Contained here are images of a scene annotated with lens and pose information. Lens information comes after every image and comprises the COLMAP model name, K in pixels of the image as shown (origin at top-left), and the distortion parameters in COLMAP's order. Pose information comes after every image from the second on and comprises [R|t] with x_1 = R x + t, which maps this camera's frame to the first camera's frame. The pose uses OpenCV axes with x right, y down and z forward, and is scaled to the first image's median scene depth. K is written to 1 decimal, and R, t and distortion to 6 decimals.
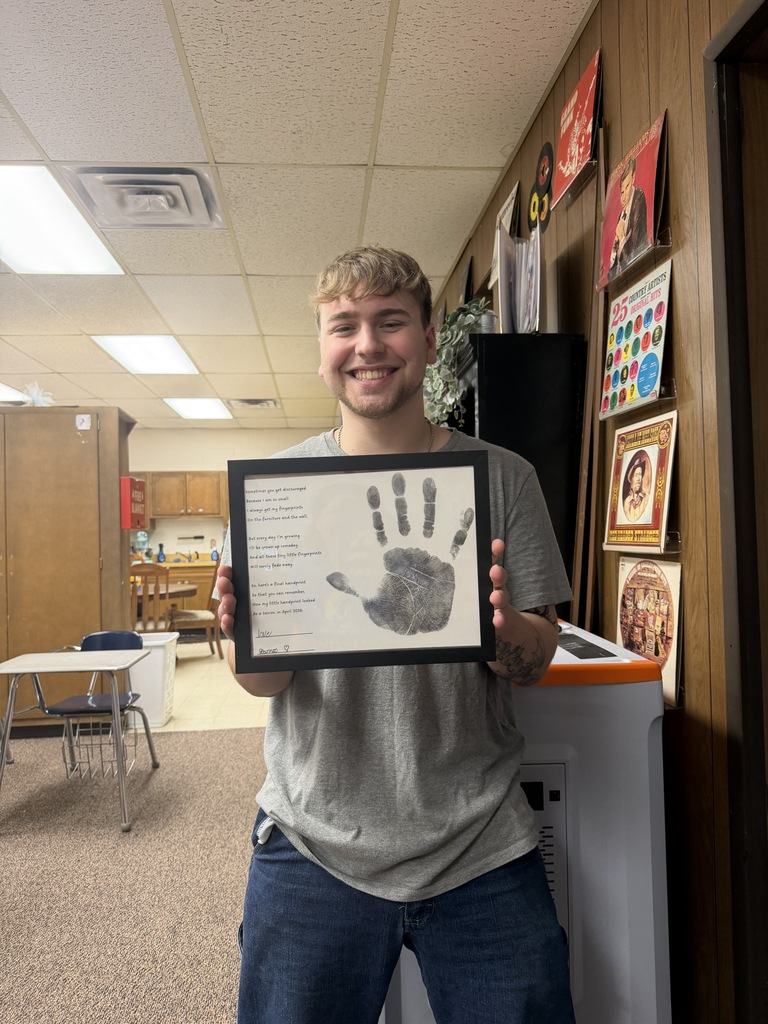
lens RADIAL K [[703.2, 0, 380.8], [0, 703.2, 517.9], [0, 0, 1]] dist [-0.032404, -0.002219]
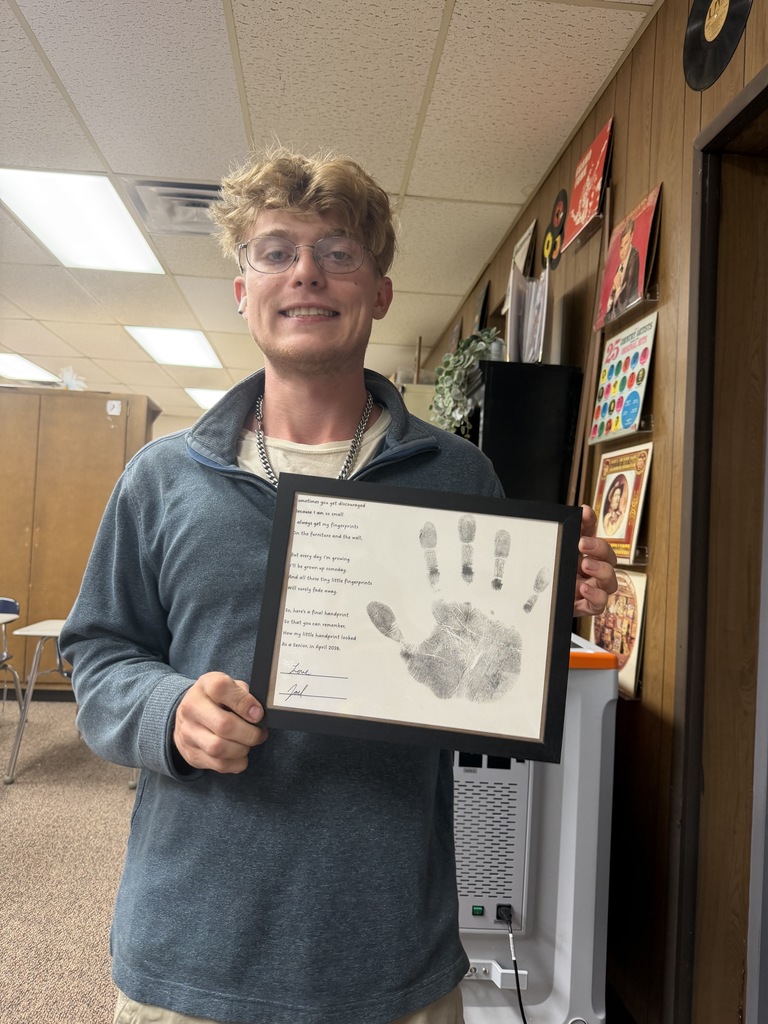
lens RADIAL K [[703.2, 0, 379.9], [0, 703.2, 519.0], [0, 0, 1]] dist [-0.032404, -0.002219]
pose [[0.997432, 0.071449, -0.004957, -0.008524], [-0.071444, 0.997444, 0.001163, 0.002559], [0.005027, -0.000806, 0.999987, -0.112185]]
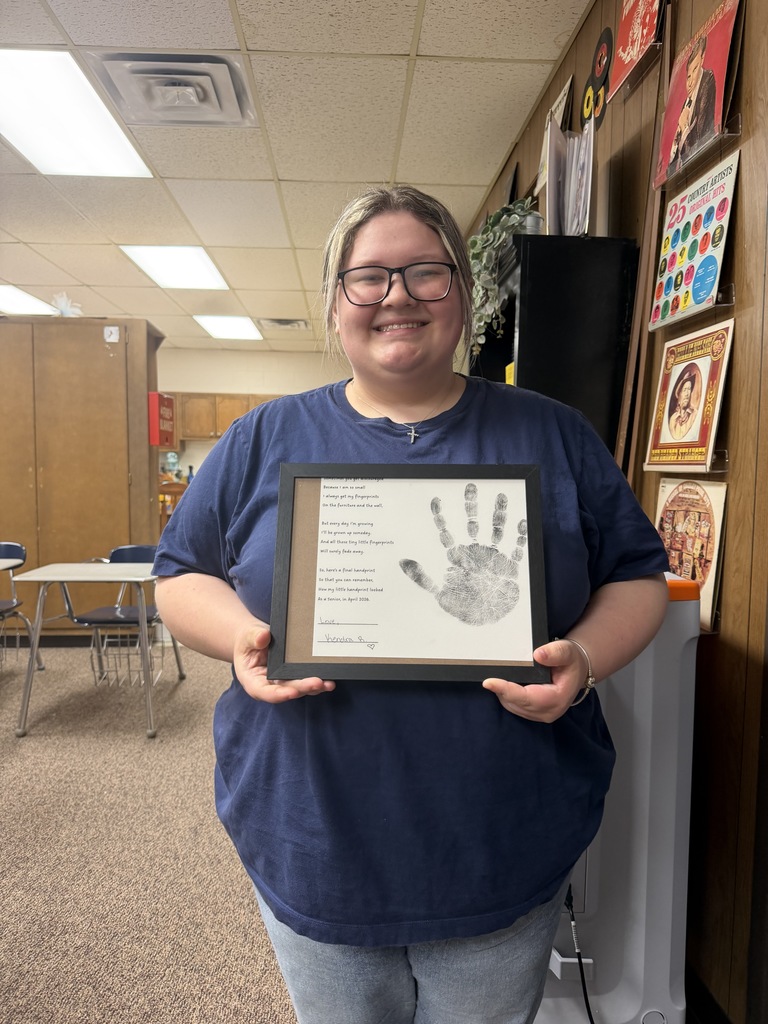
lens RADIAL K [[703.2, 0, 381.1], [0, 703.2, 516.1], [0, 0, 1]] dist [-0.032404, -0.002219]
pose [[0.998662, 0.034671, -0.038364, -0.000501], [-0.030944, 0.995109, 0.093814, 0.024688], [0.041429, -0.092501, 0.994850, 0.025235]]
